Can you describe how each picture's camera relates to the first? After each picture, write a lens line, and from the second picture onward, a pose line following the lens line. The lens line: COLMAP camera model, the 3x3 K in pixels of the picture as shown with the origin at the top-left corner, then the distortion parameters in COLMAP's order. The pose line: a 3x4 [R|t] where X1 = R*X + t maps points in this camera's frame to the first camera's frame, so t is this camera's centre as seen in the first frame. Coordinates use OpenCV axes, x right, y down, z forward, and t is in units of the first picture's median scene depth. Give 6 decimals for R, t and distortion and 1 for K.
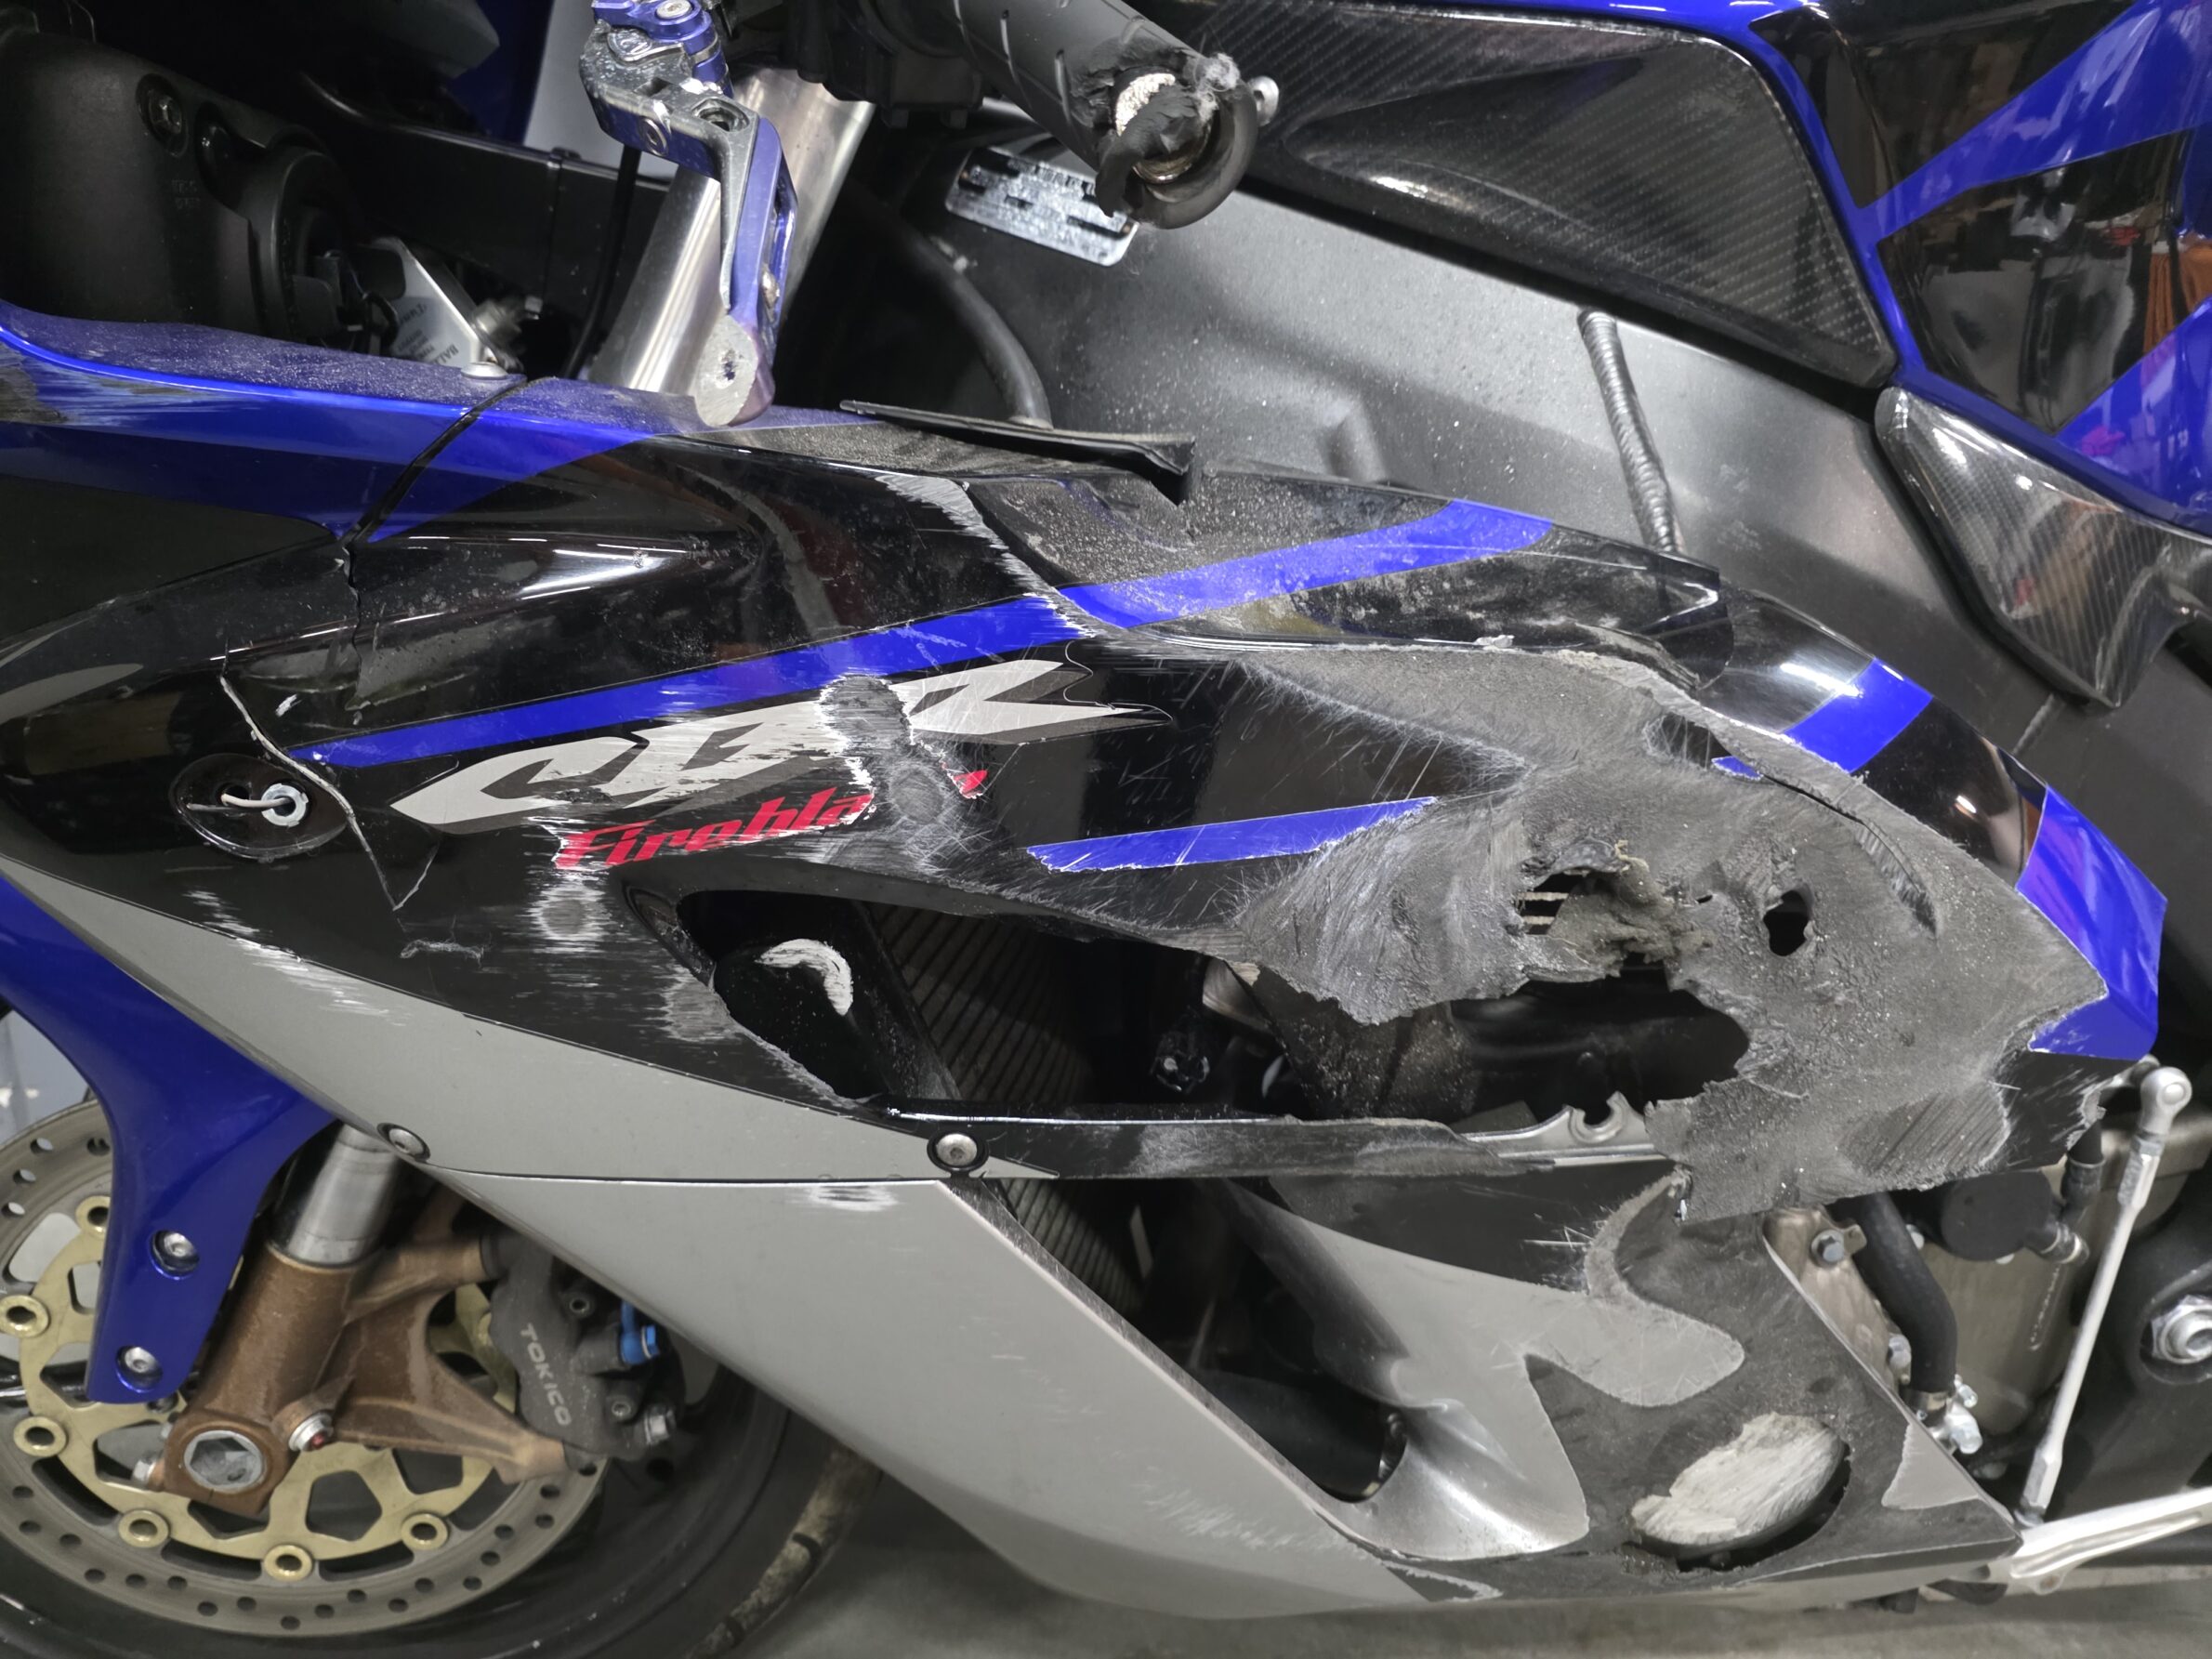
lens RADIAL K [[1502.2, 0, 1118.2], [0, 1502.2, 830.1], [0, 0, 1]] dist [0.082502, -0.097968]
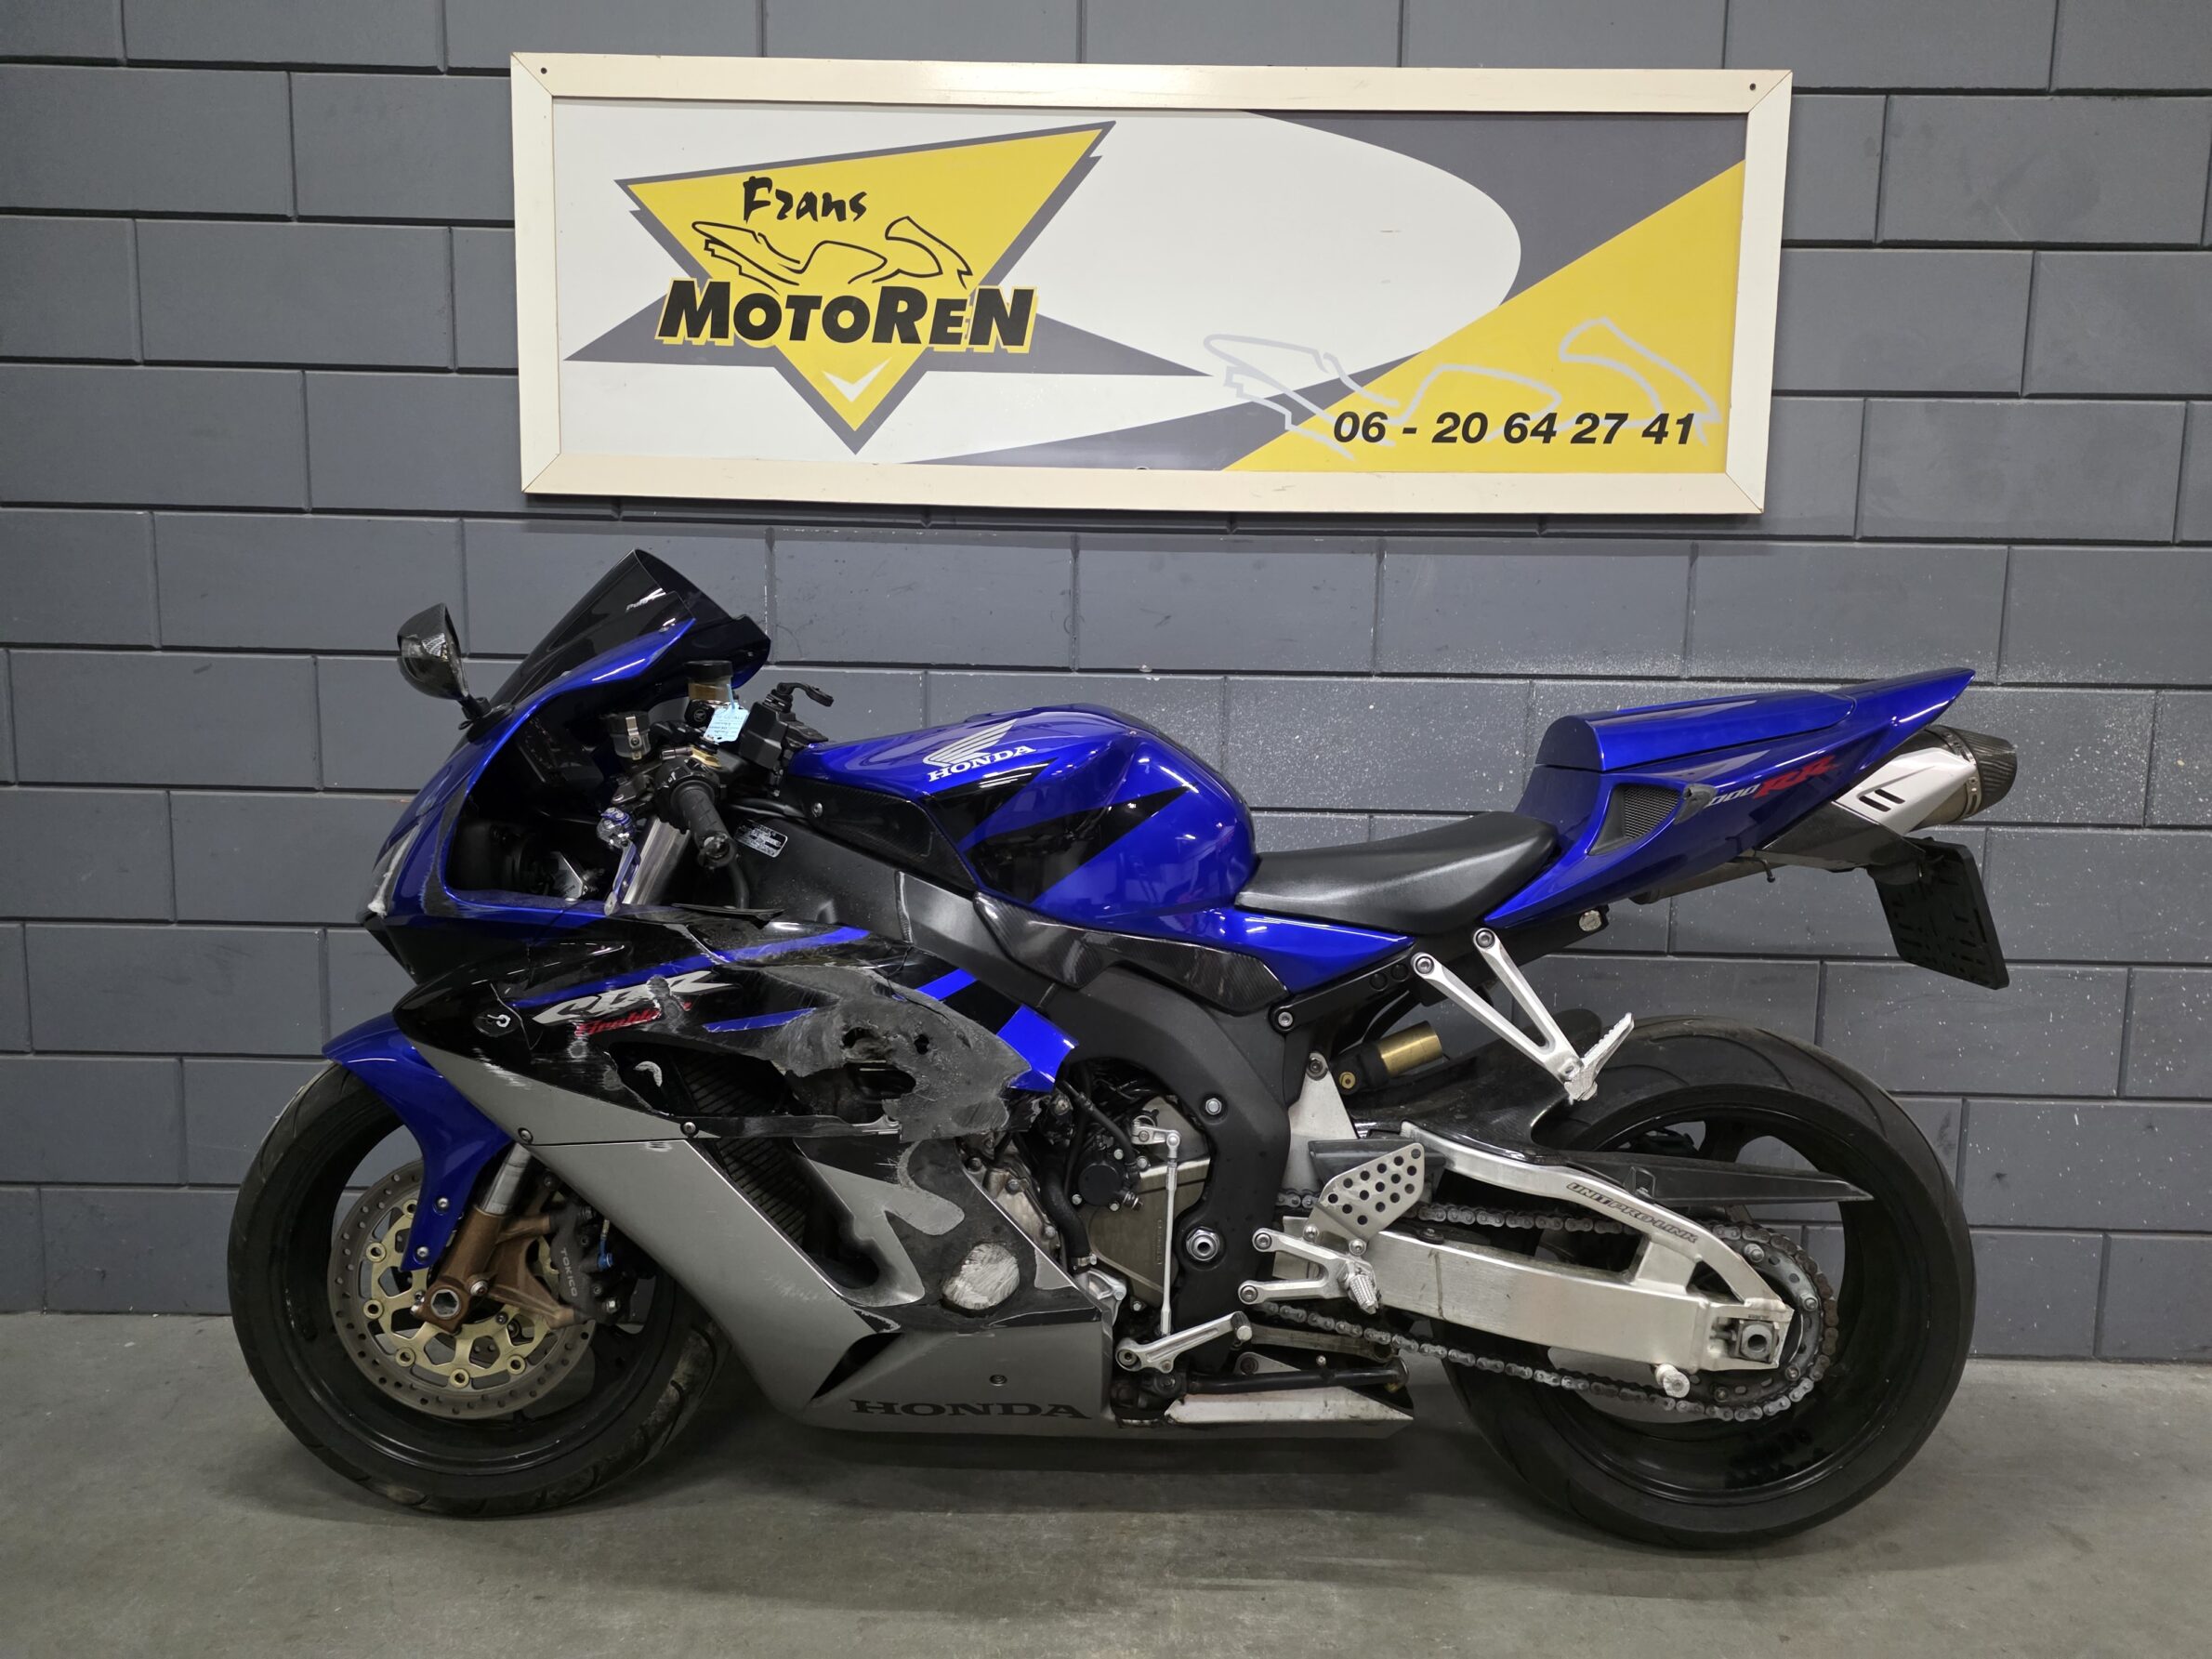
lens RADIAL K [[1502.2, 0, 1118.2], [0, 1502.2, 830.1], [0, 0, 1]] dist [0.082502, -0.097968]
pose [[0.994468, -0.030942, -0.100383, 1.242593], [0.000992, 0.958356, -0.285576, 0.571013], [0.105039, 0.283896, 0.953084, -2.343880]]
